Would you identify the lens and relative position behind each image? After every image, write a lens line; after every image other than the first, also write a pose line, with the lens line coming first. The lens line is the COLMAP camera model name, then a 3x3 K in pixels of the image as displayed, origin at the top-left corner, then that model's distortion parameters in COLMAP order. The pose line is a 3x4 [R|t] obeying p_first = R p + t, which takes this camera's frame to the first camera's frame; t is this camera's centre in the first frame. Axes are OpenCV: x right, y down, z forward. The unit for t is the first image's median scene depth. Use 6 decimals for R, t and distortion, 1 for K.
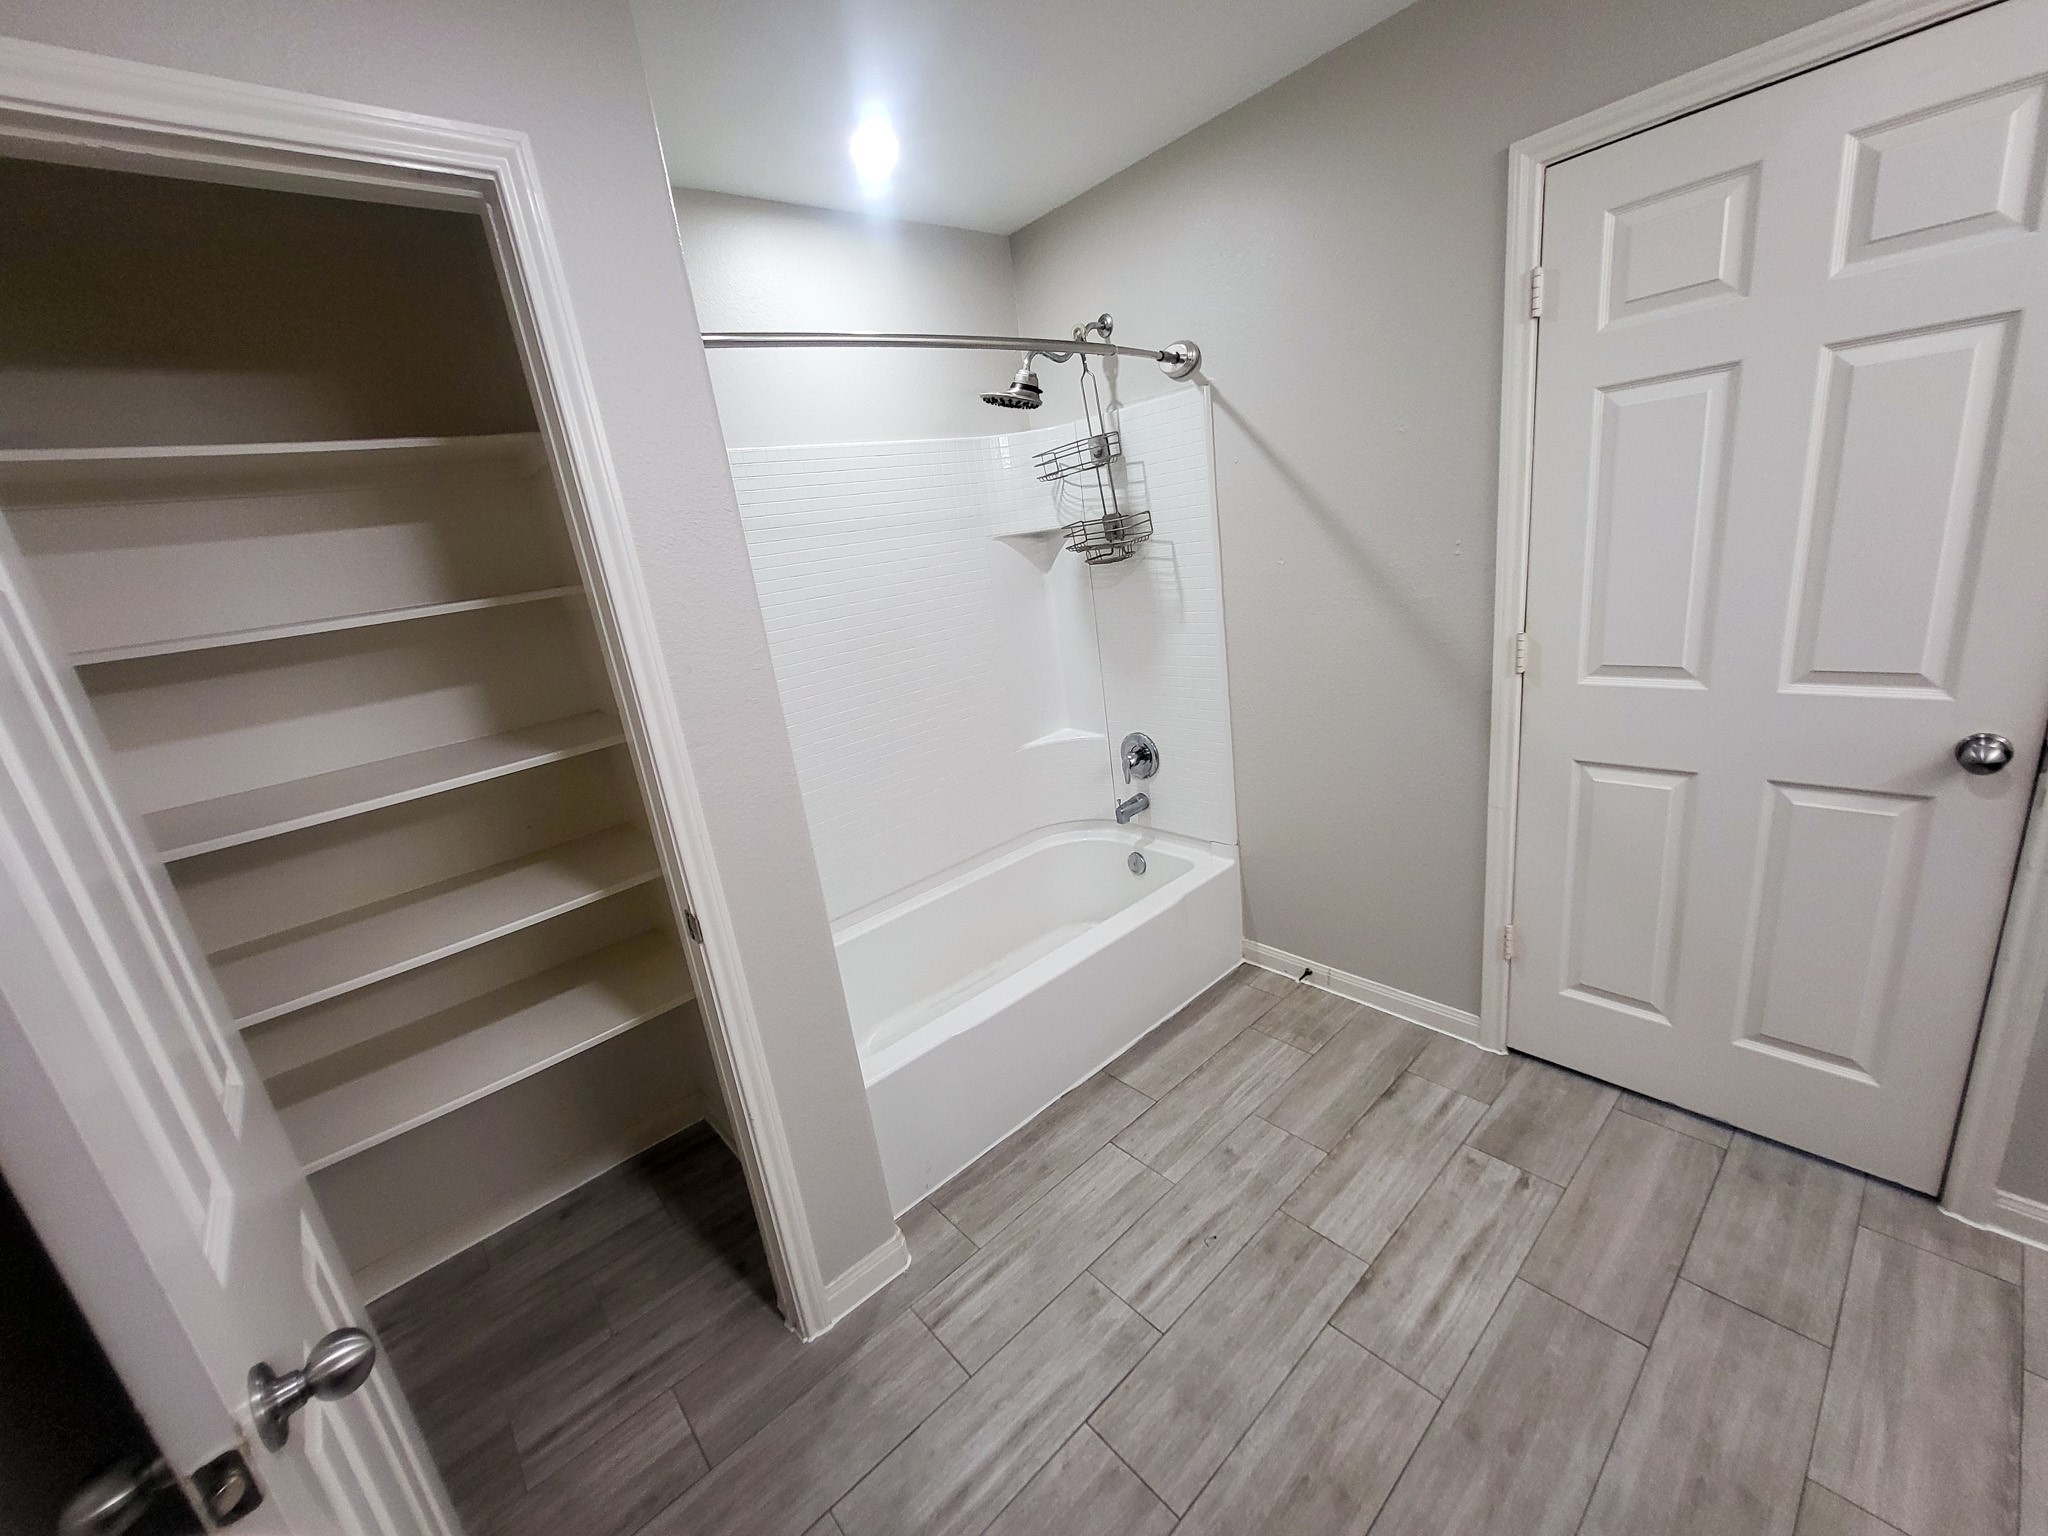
lens RADIAL K [[806.9, 0, 992.5], [0, 806.9, 757.5], [0, 0, 1]] dist [0.003834, -0.003276]
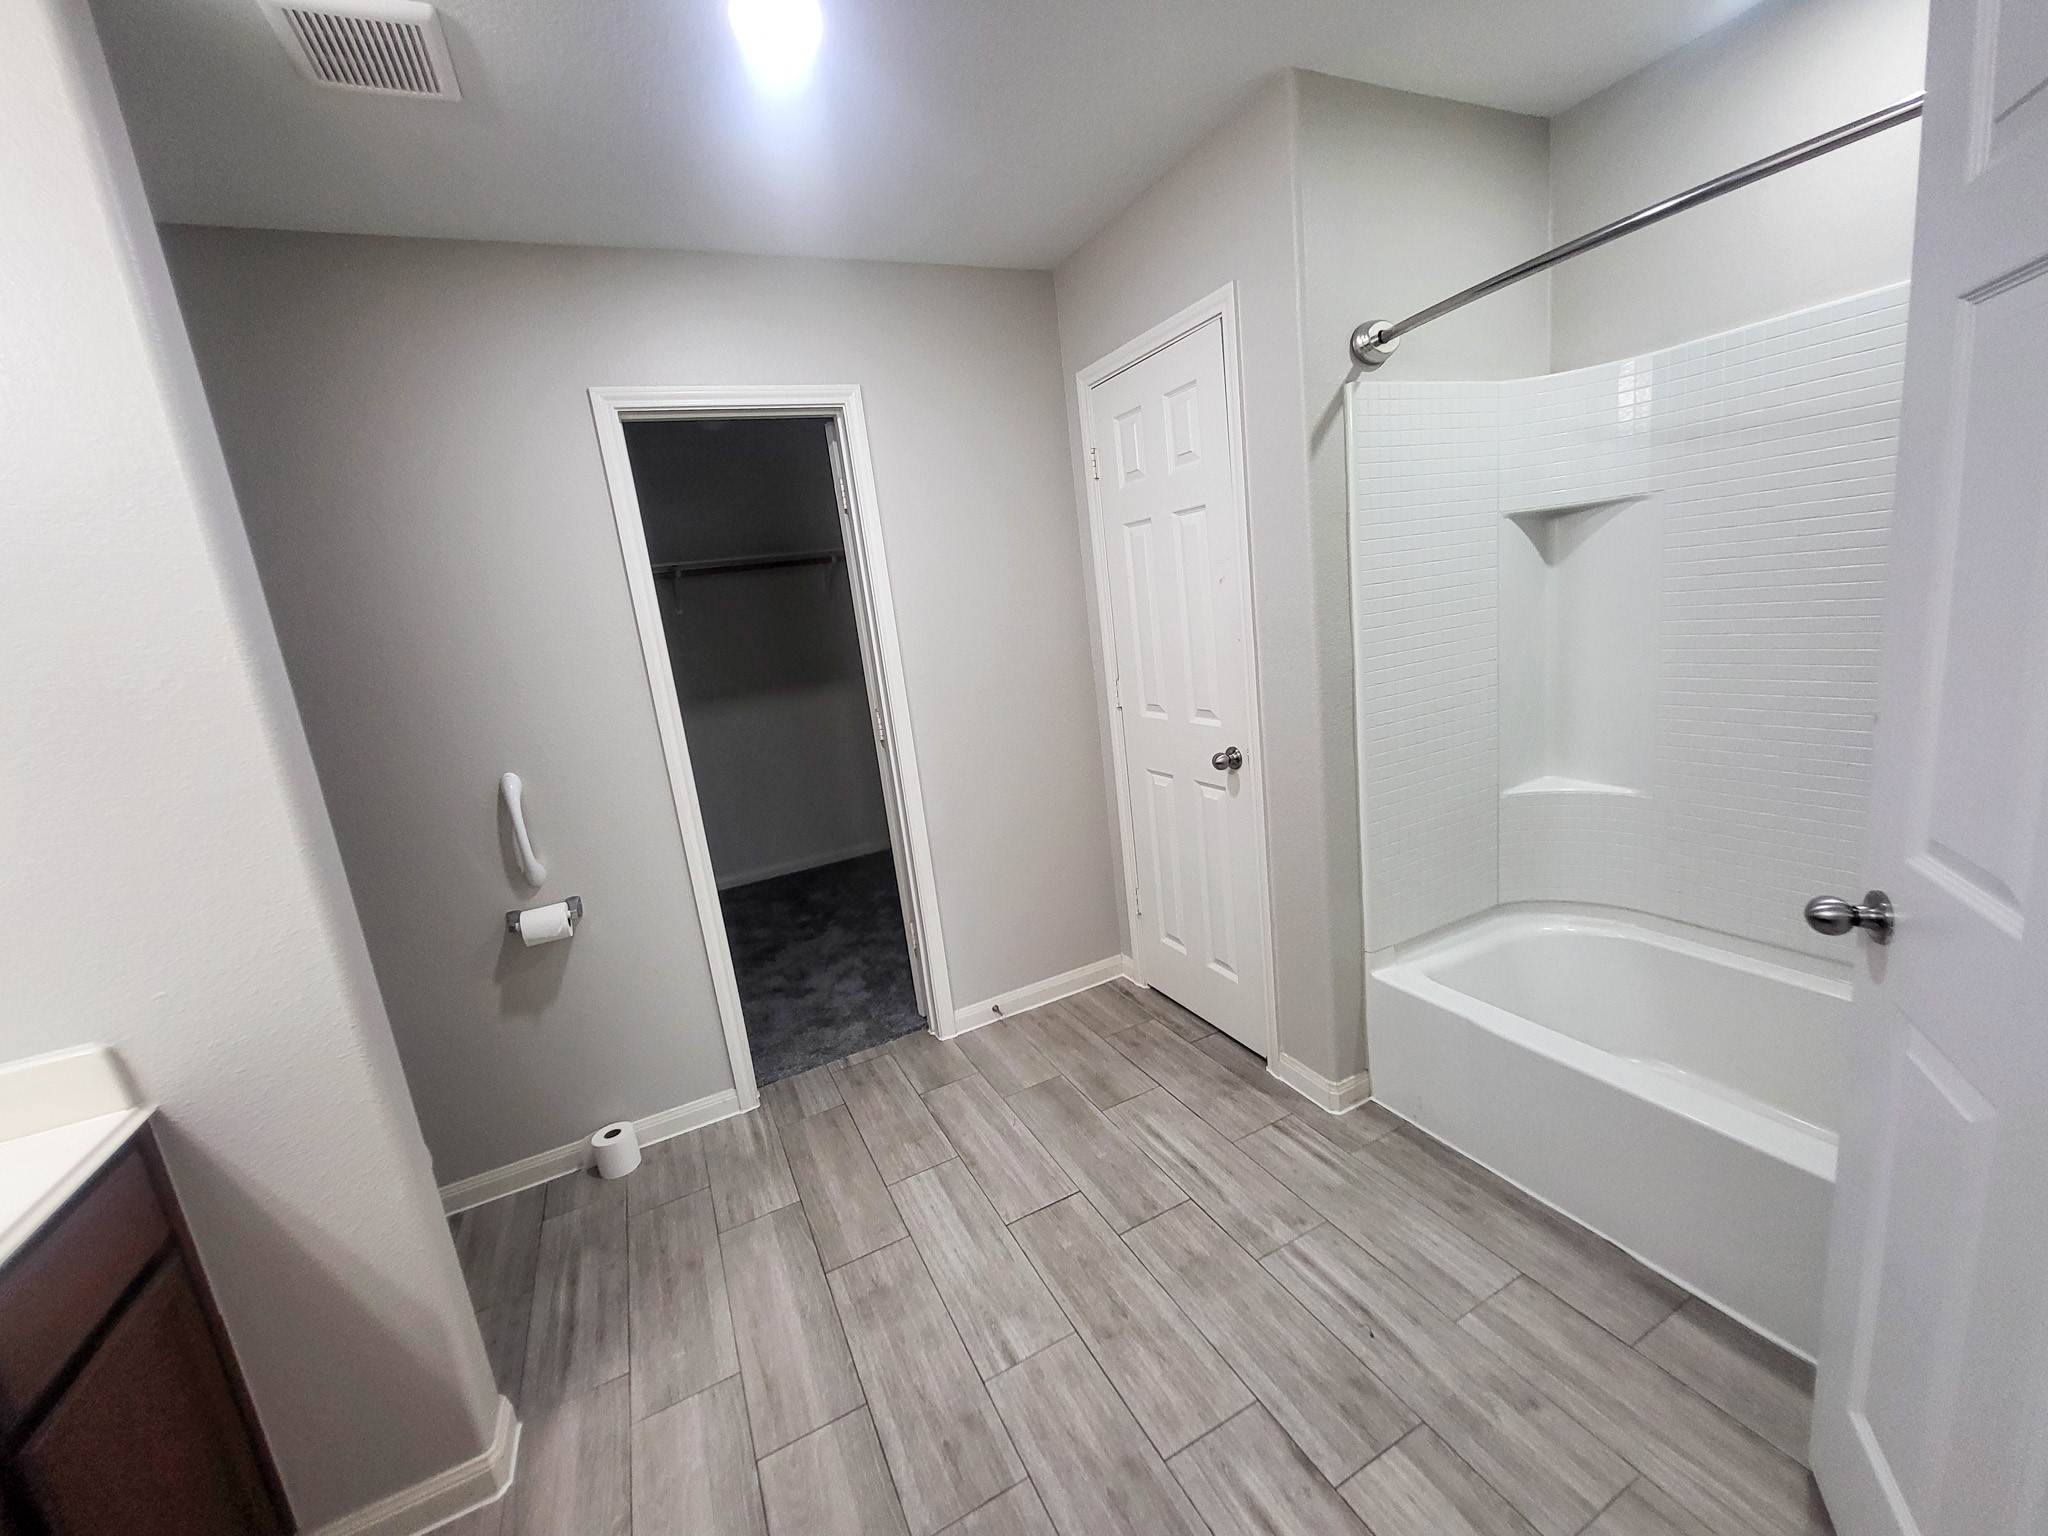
lens RADIAL K [[806.9, 0, 992.5], [0, 806.9, 758.5], [0, 0, 1]] dist [0.003834, -0.003276]
pose [[-0.239698, 0.346314, -0.906979, 0.851849], [-0.109497, 0.918609, 0.379693, -0.240382], [0.964653, 0.190324, -0.182269, 0.575971]]
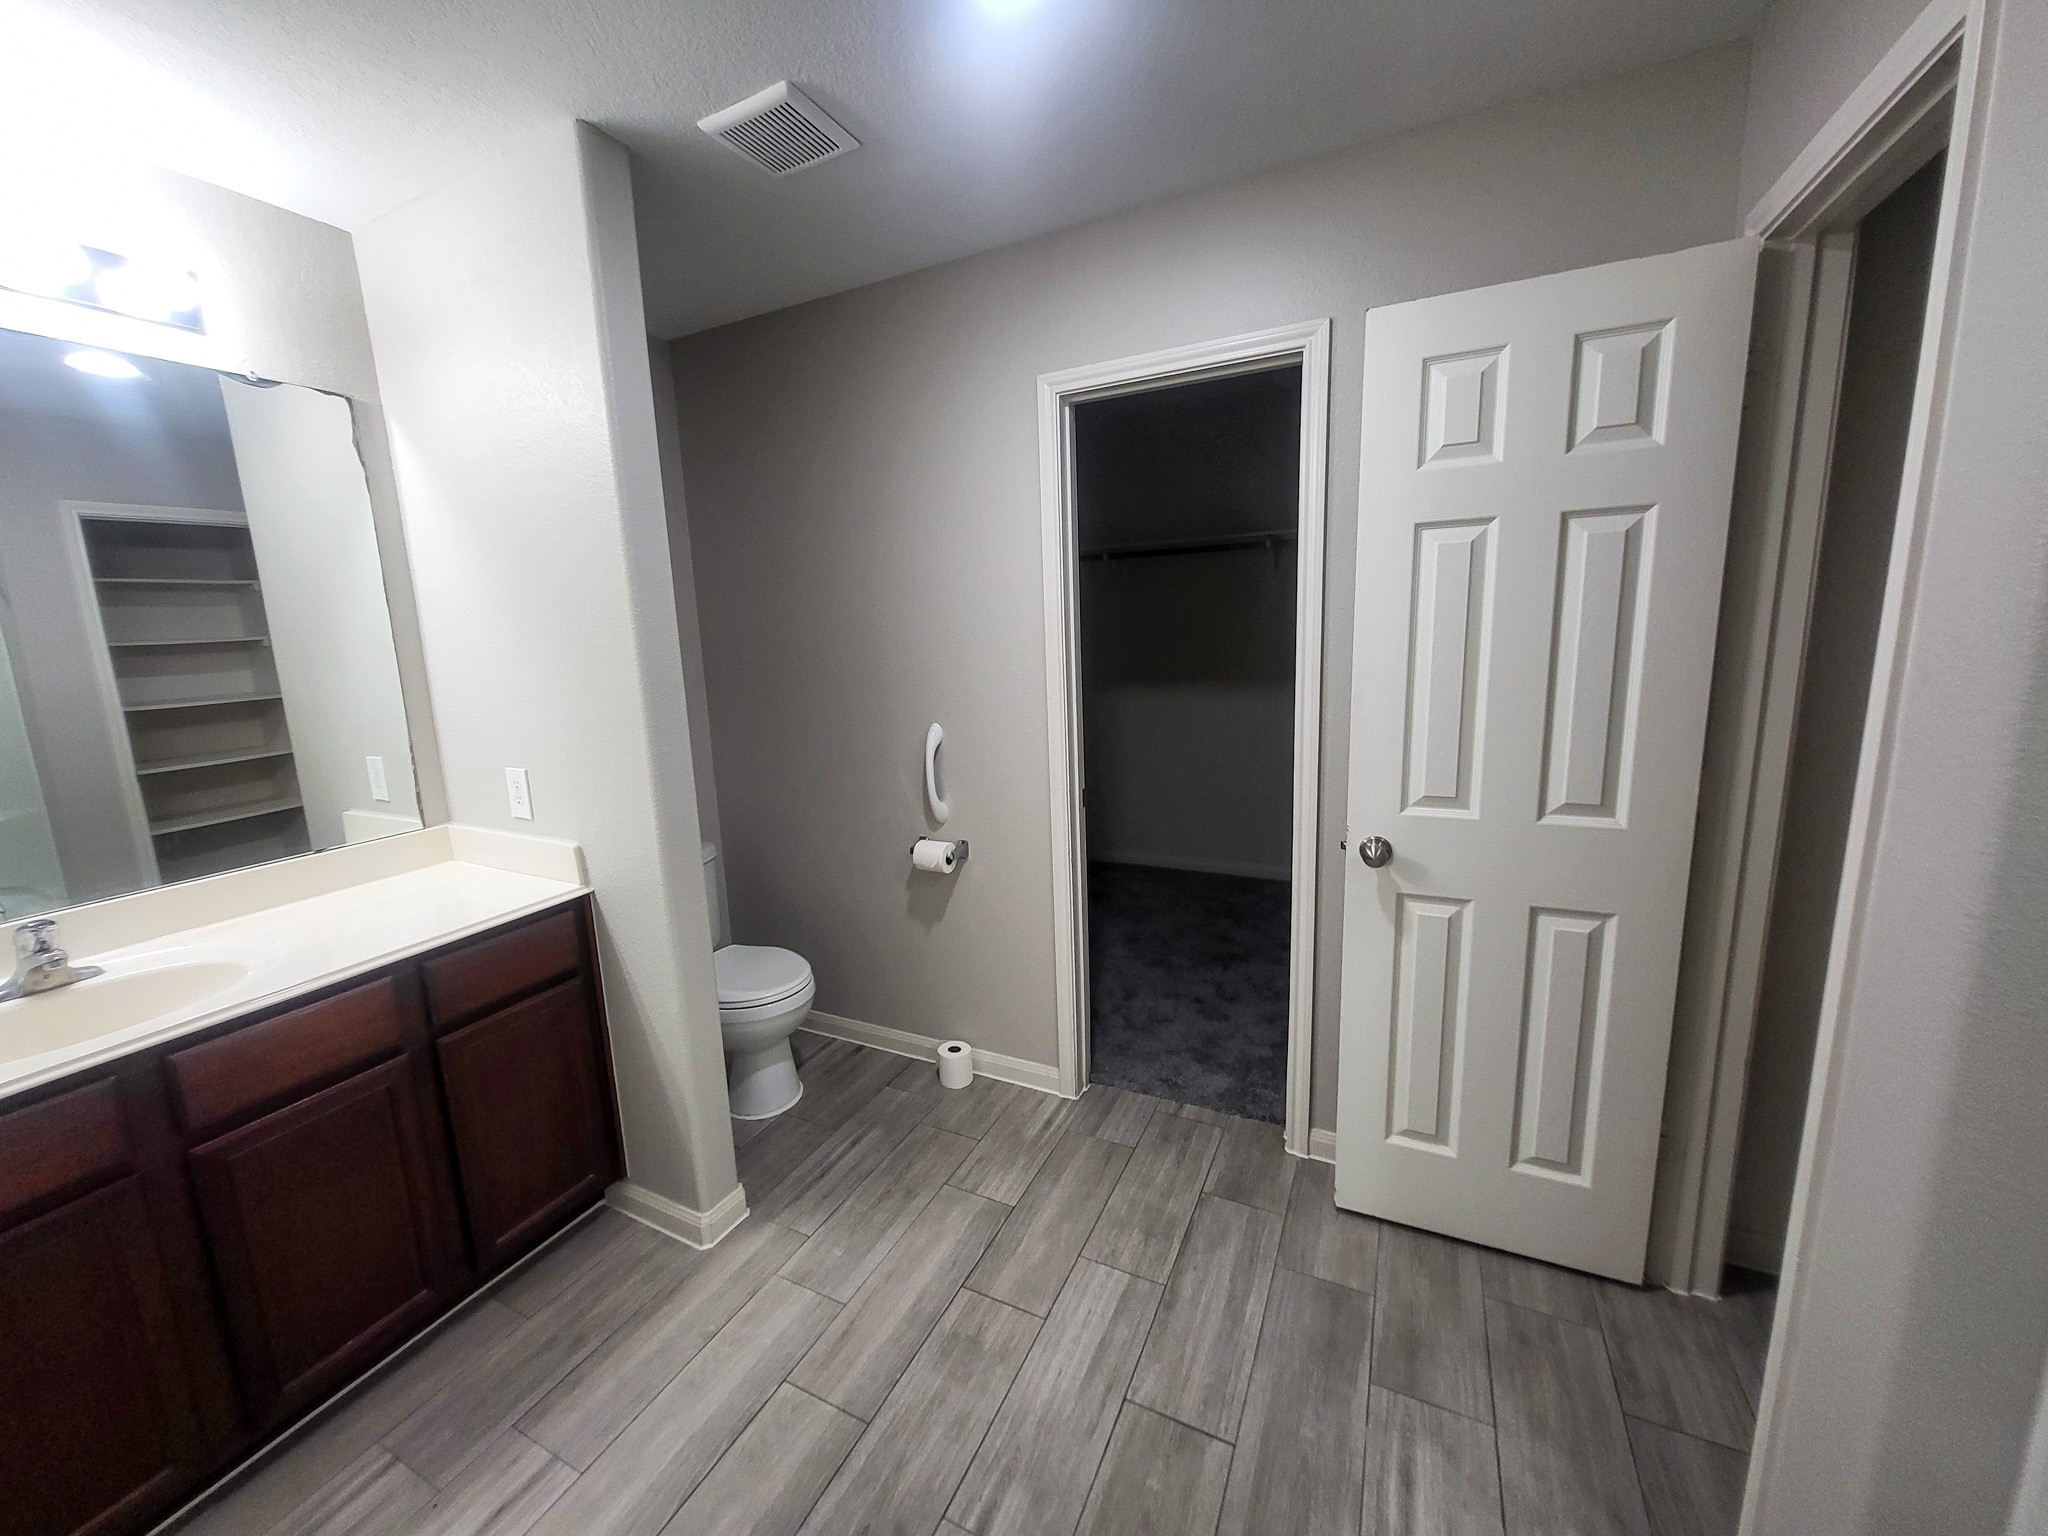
lens RADIAL K [[806.9, 0, 990.9], [0, 806.9, 759.2], [0, 0, 1]] dist [0.003834, -0.003276]
pose [[-0.909111, 0.236850, -0.342664, 0.396046], [0.056771, 0.885391, 0.461366, -0.275701], [0.412666, 0.399980, -0.818366, 0.864201]]
